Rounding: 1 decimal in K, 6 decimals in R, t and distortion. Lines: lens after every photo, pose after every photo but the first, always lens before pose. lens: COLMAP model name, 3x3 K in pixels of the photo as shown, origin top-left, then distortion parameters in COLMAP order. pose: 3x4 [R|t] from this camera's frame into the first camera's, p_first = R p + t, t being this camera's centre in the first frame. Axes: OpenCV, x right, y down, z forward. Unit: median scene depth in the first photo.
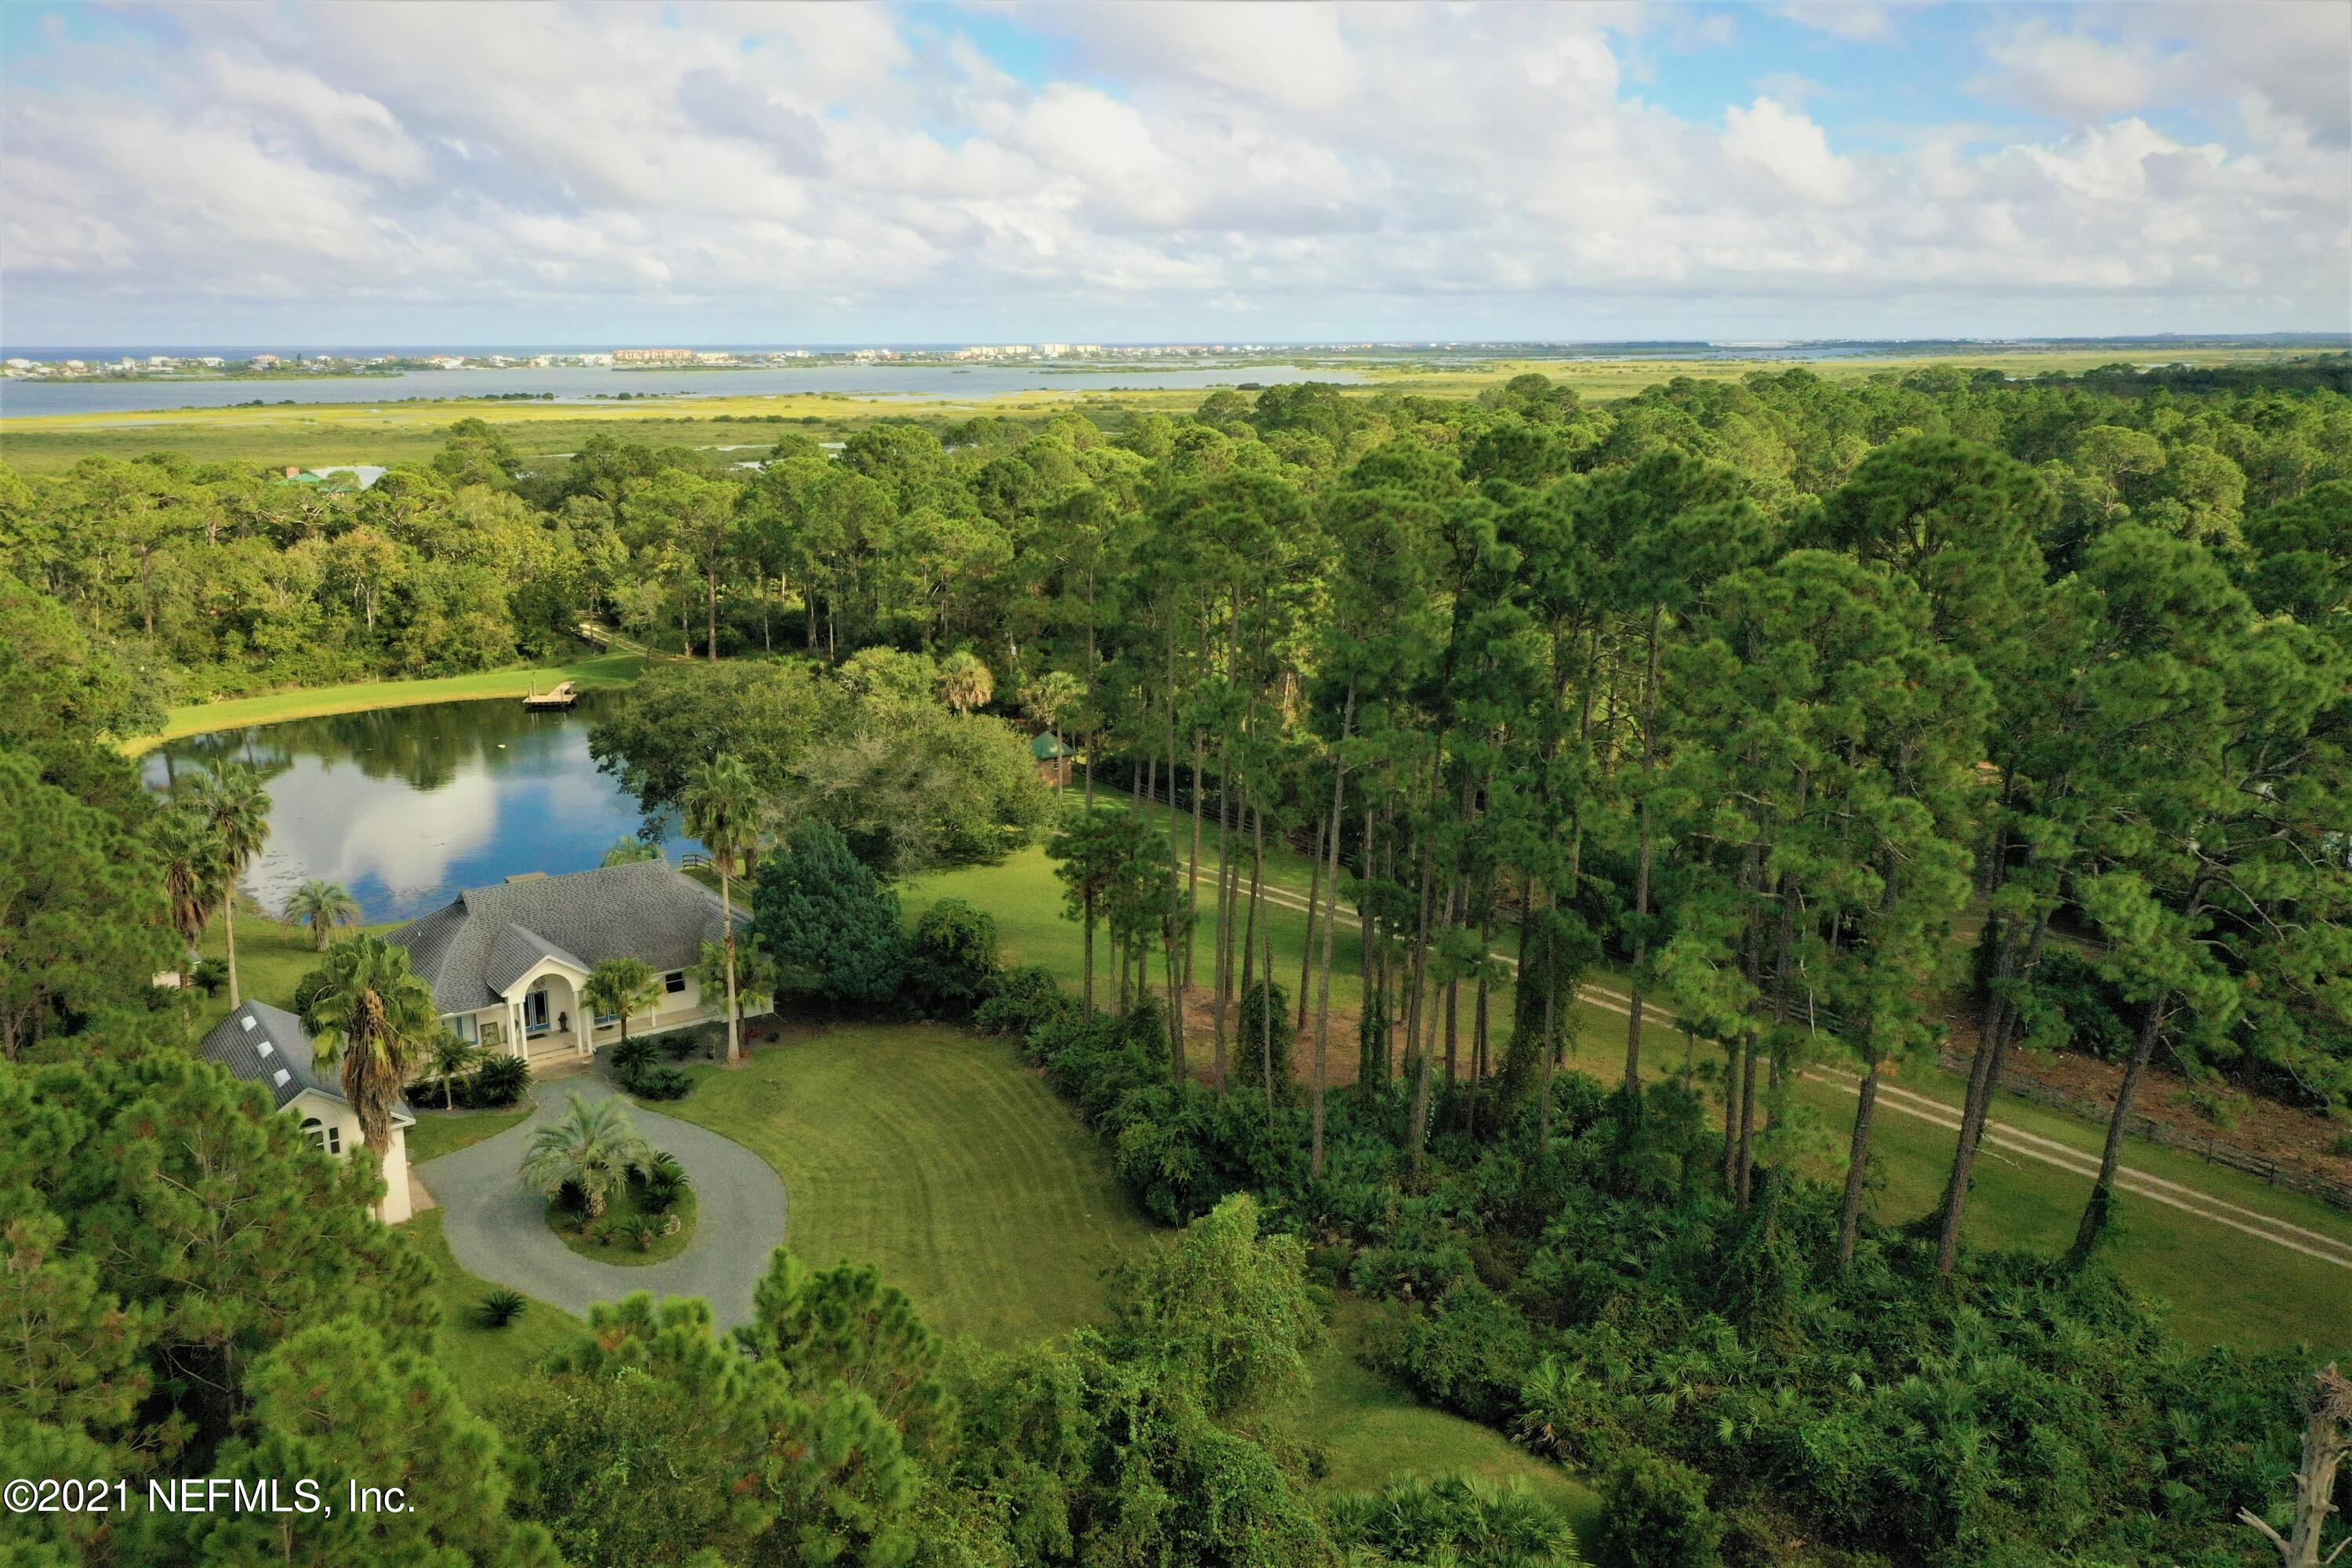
lens RADIAL K [[1847.4, 0, 1178.6], [0, 1847.4, 780.3], [0, 0, 1]] dist [0.016617, 0.001730]
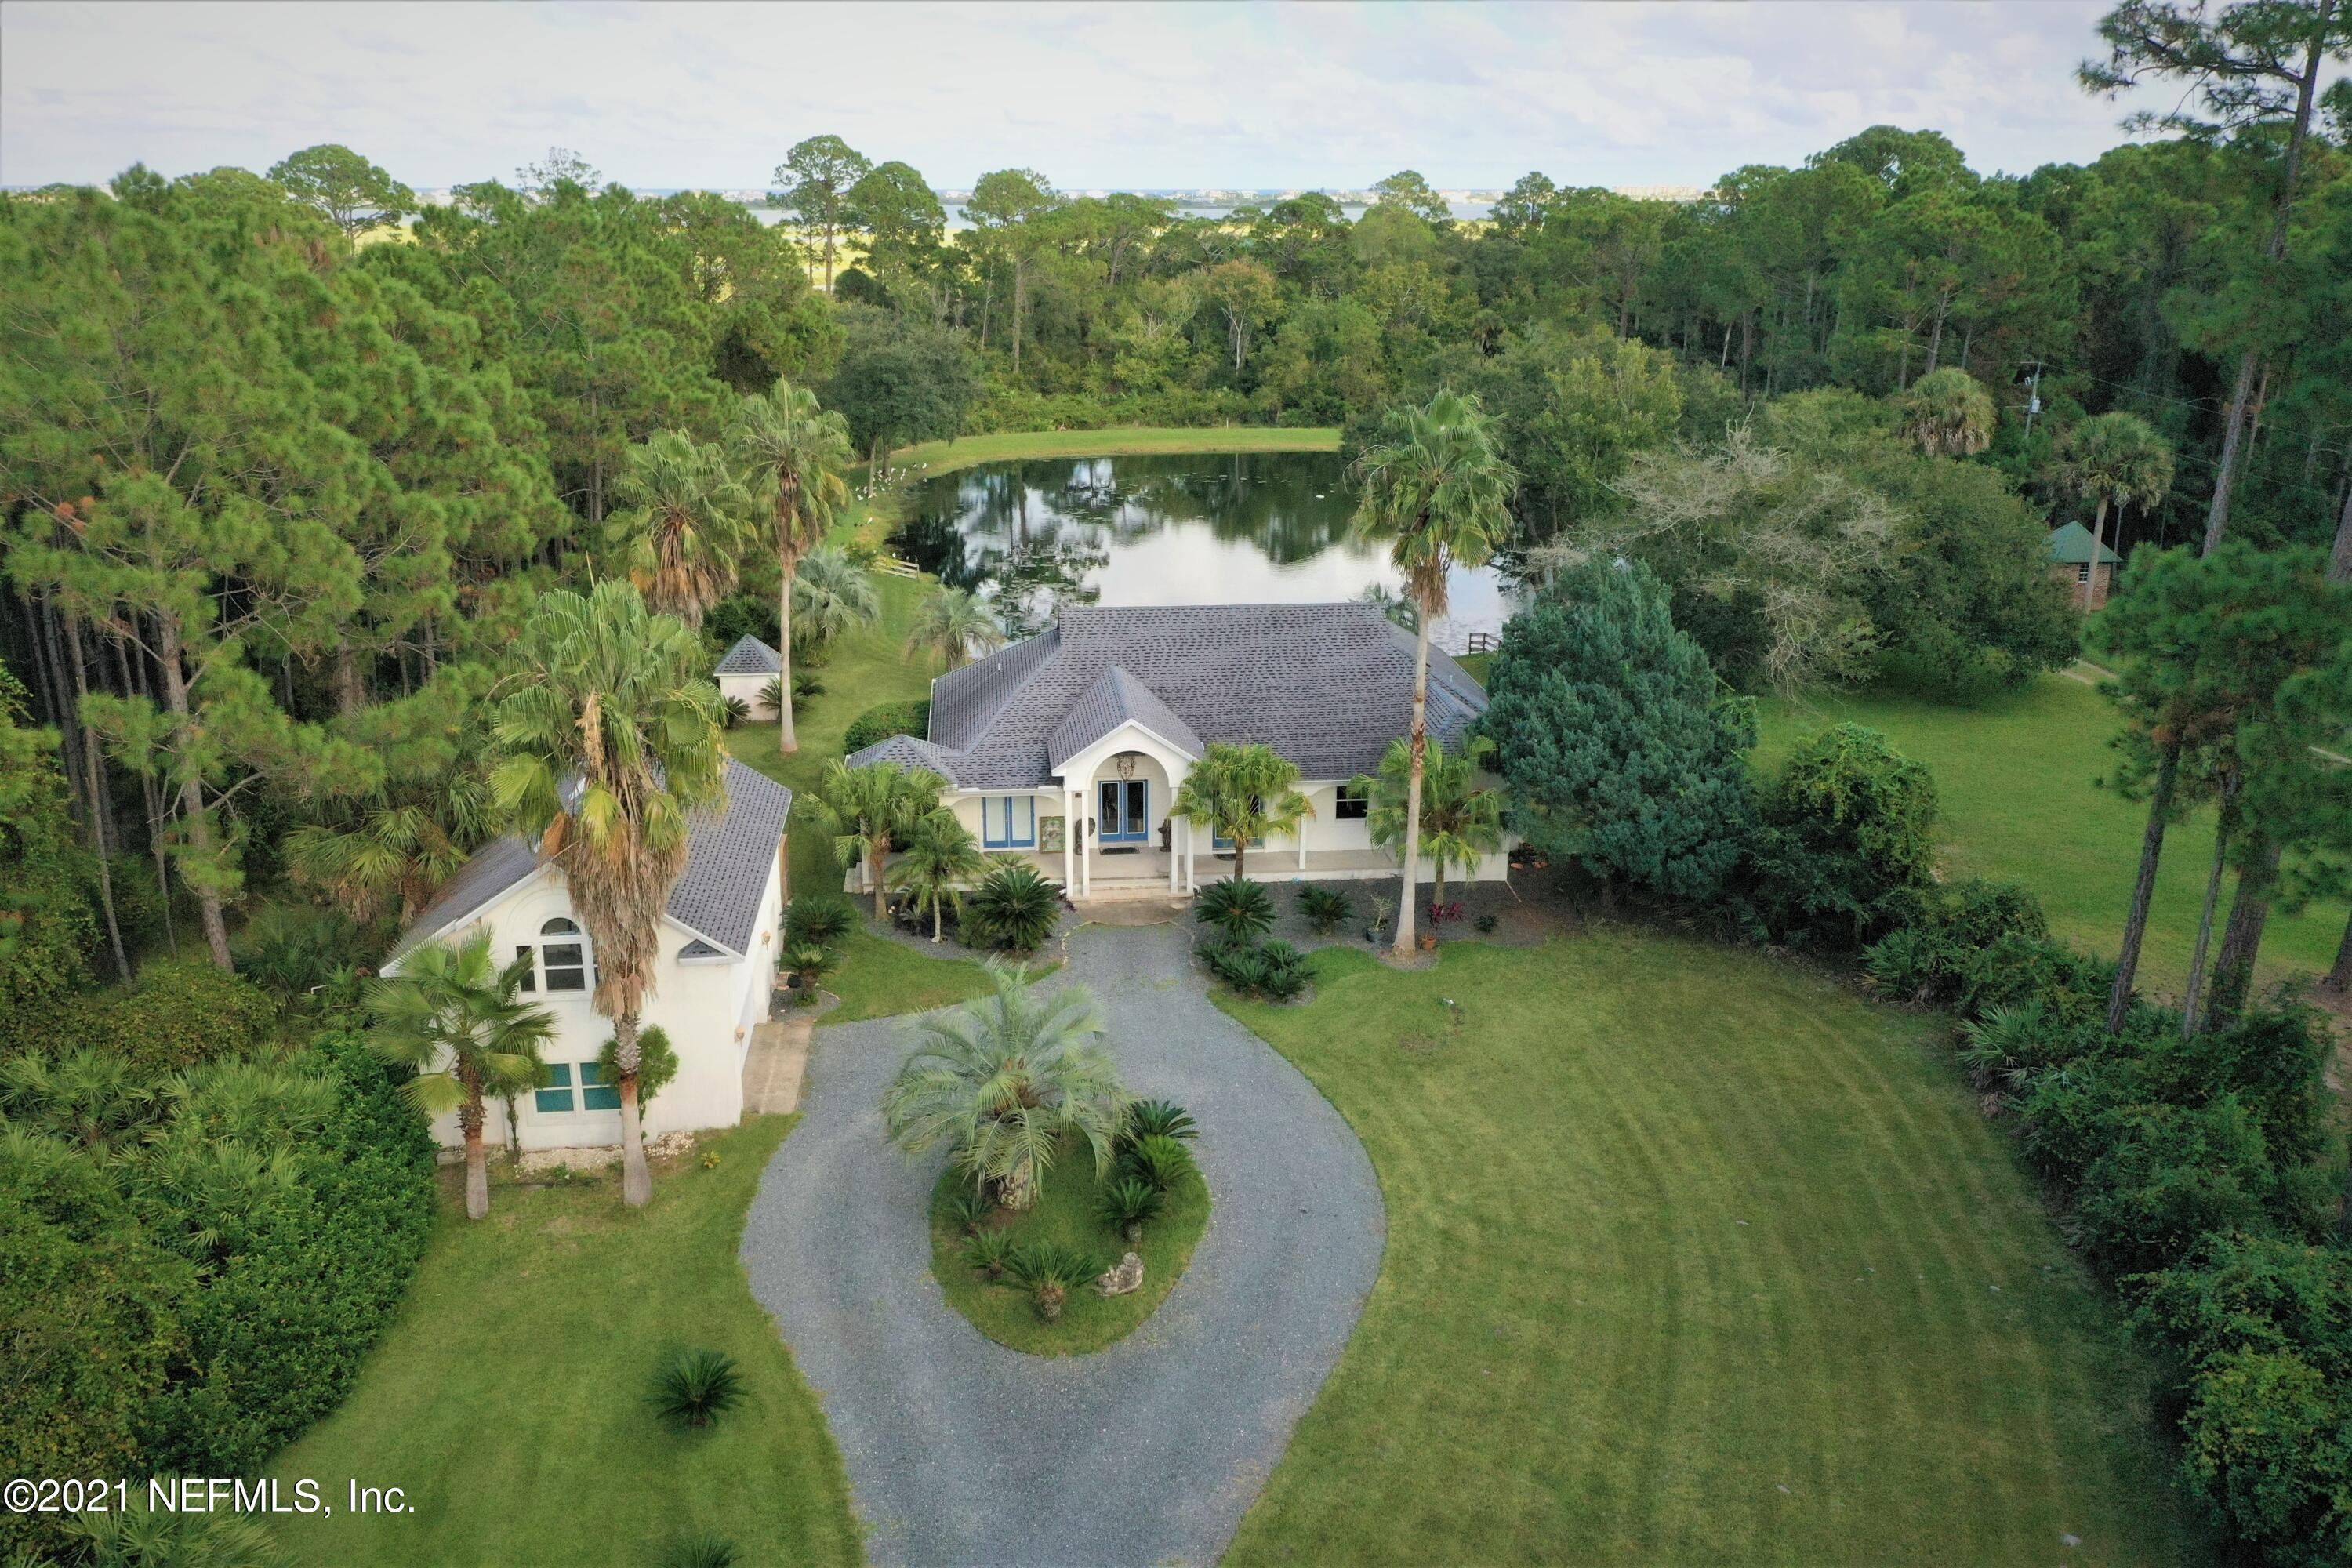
lens RADIAL K [[1847.4, 0, 1178.3], [0, 1847.4, 776.6], [0, 0, 1]] dist [0.016617, 0.001730]
pose [[0.870098, 0.152306, -0.468757, -0.043423], [-0.118120, 0.987779, 0.101692, 0.048469], [0.478516, -0.033112, 0.877454, 0.464389]]
